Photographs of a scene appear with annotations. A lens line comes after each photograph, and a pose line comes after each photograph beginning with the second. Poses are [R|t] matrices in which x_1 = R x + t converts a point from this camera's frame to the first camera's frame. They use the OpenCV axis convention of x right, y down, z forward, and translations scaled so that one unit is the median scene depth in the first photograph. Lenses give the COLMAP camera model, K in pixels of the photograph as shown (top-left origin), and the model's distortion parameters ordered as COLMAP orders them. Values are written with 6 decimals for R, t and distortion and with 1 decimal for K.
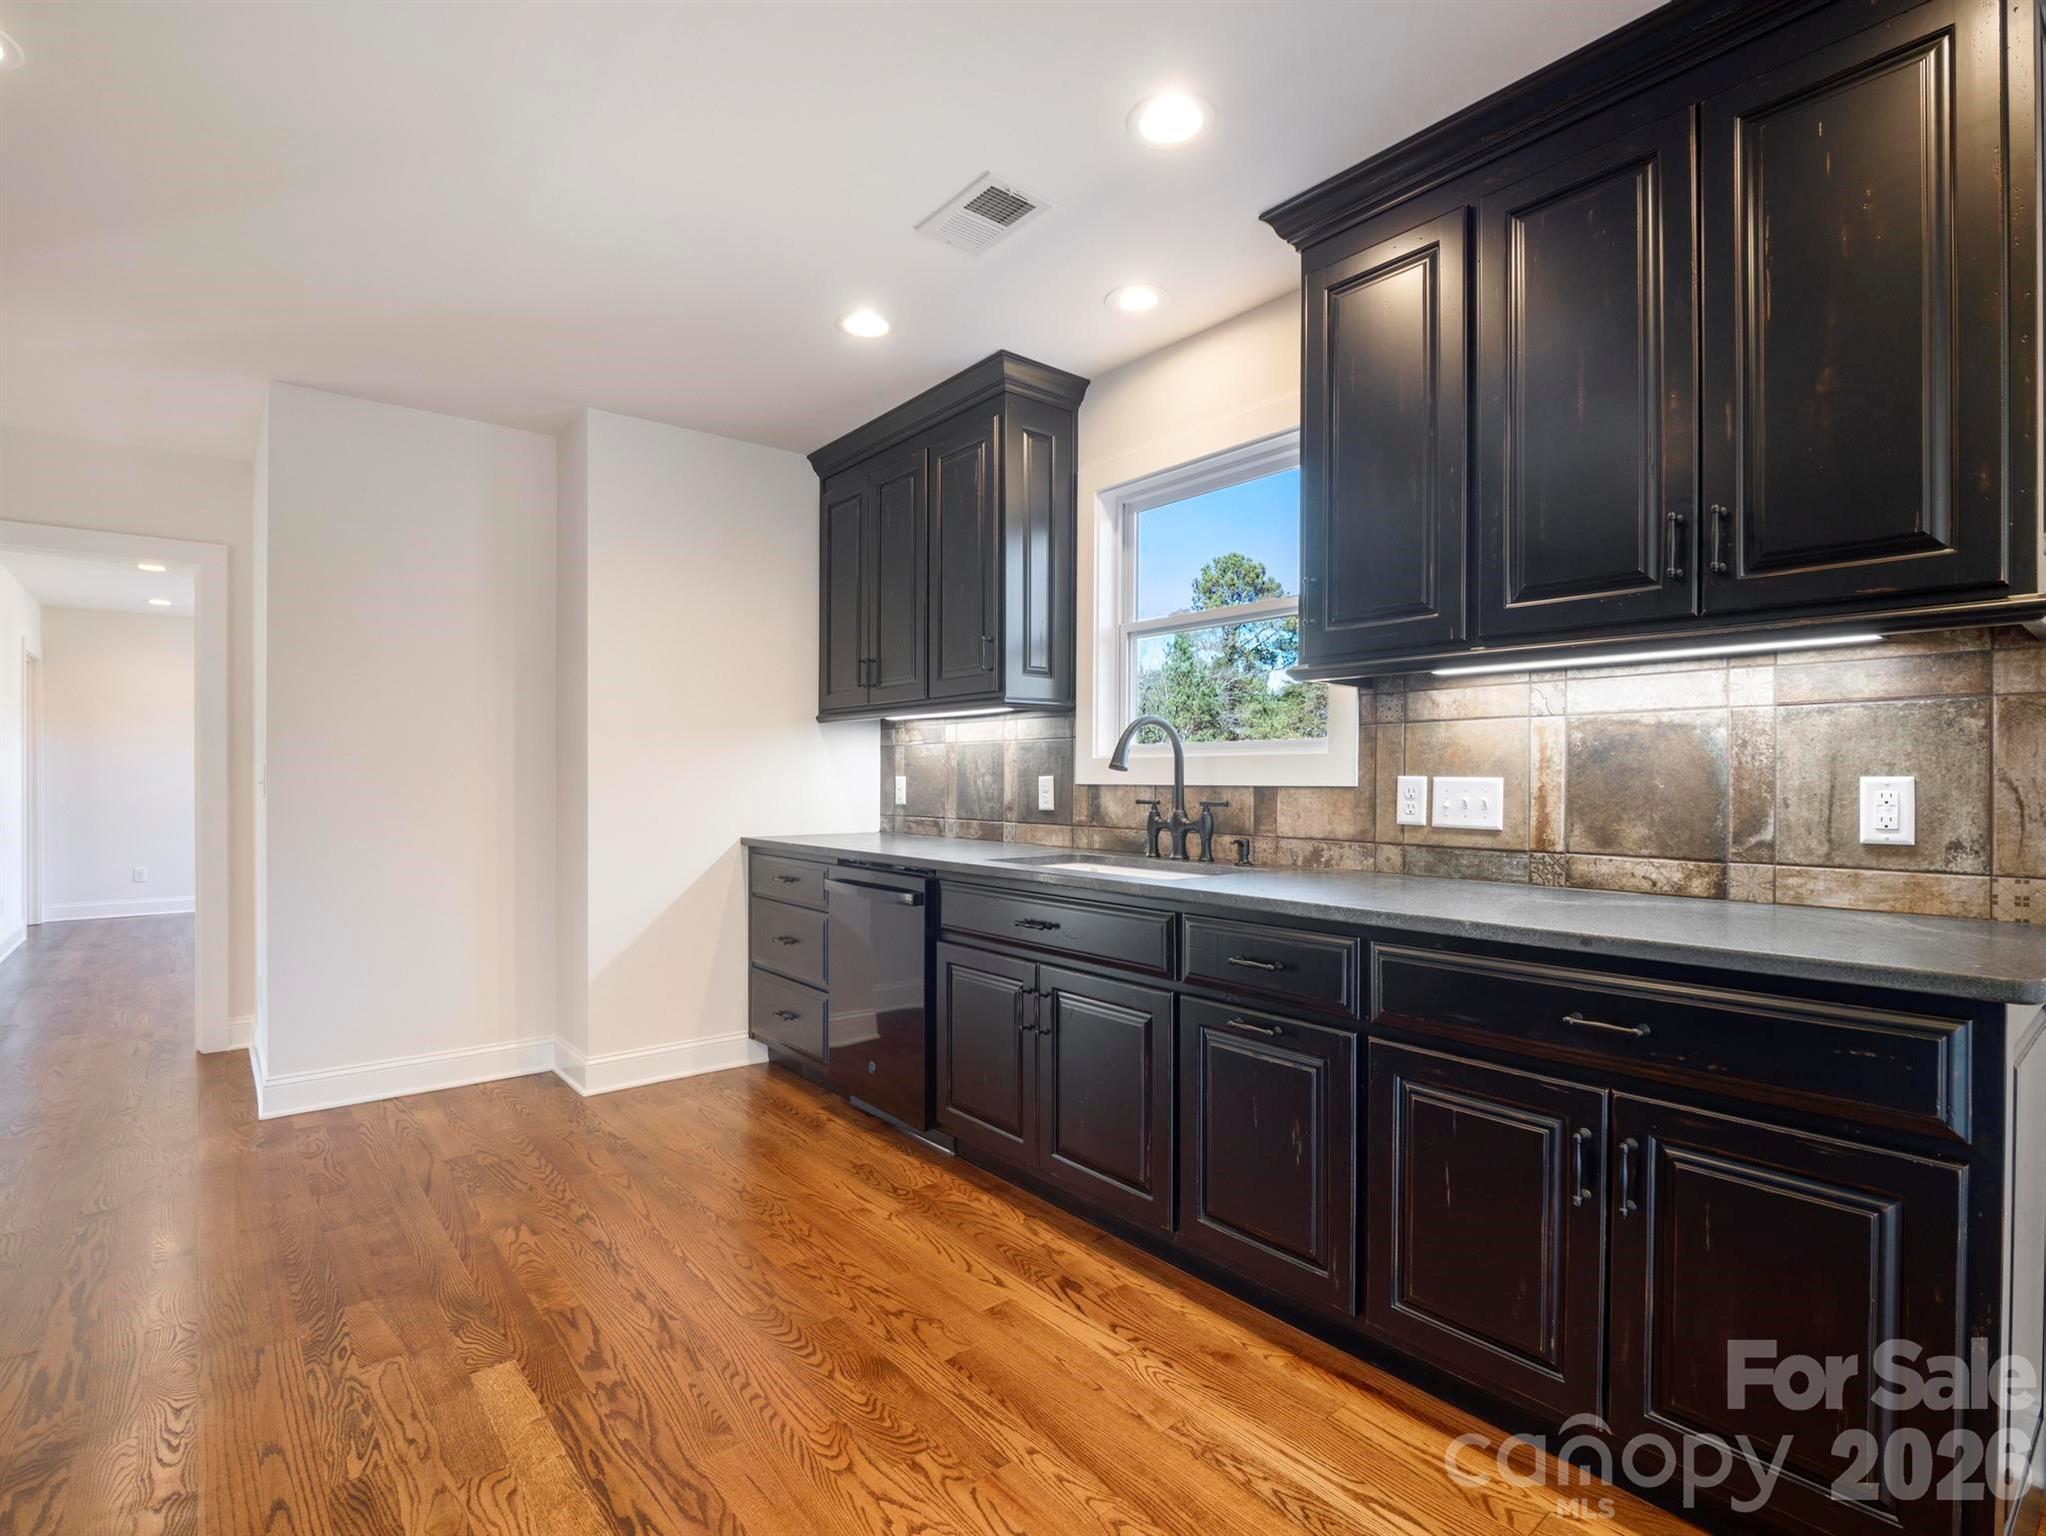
lens RADIAL K [[993.9, 0, 1021.0], [0, 993.9, 779.4], [0, 0, 1]] dist [-0.011388, 0.001117]
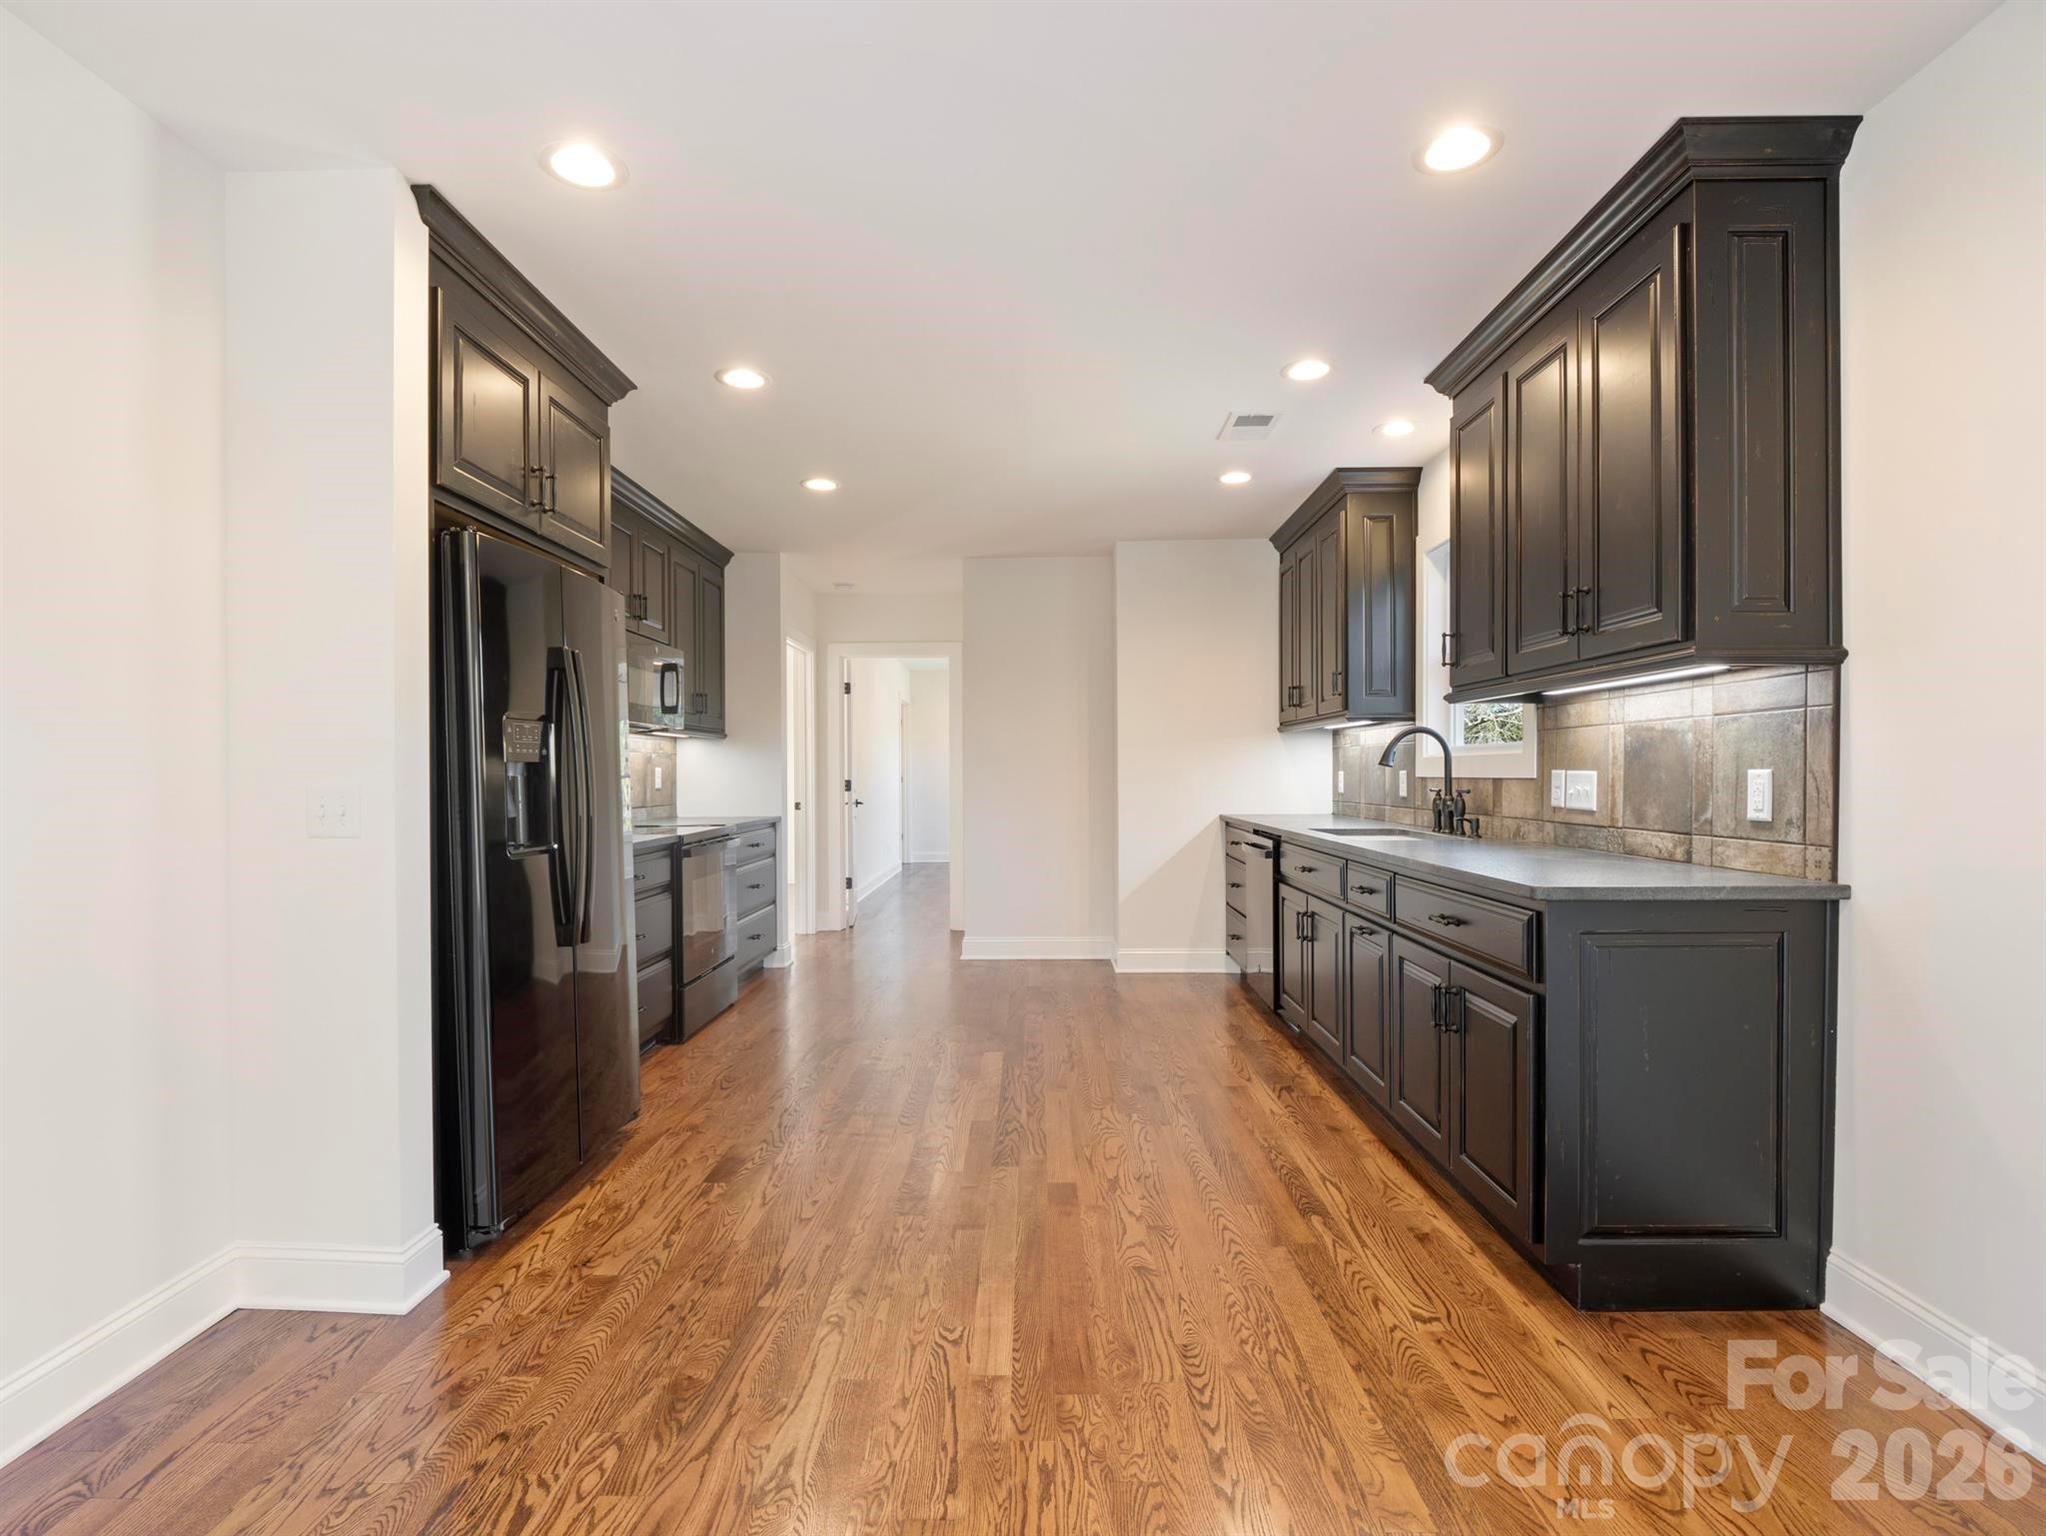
lens RADIAL K [[993.9, 0, 1023.0], [0, 993.9, 775.4], [0, 0, 1]] dist [-0.011388, 0.001117]
pose [[0.760495, -0.004088, -0.649331, 0.775062], [0.005497, 0.999985, 0.000142, -0.000409], [0.649321, -0.003678, 0.760506, -0.501660]]
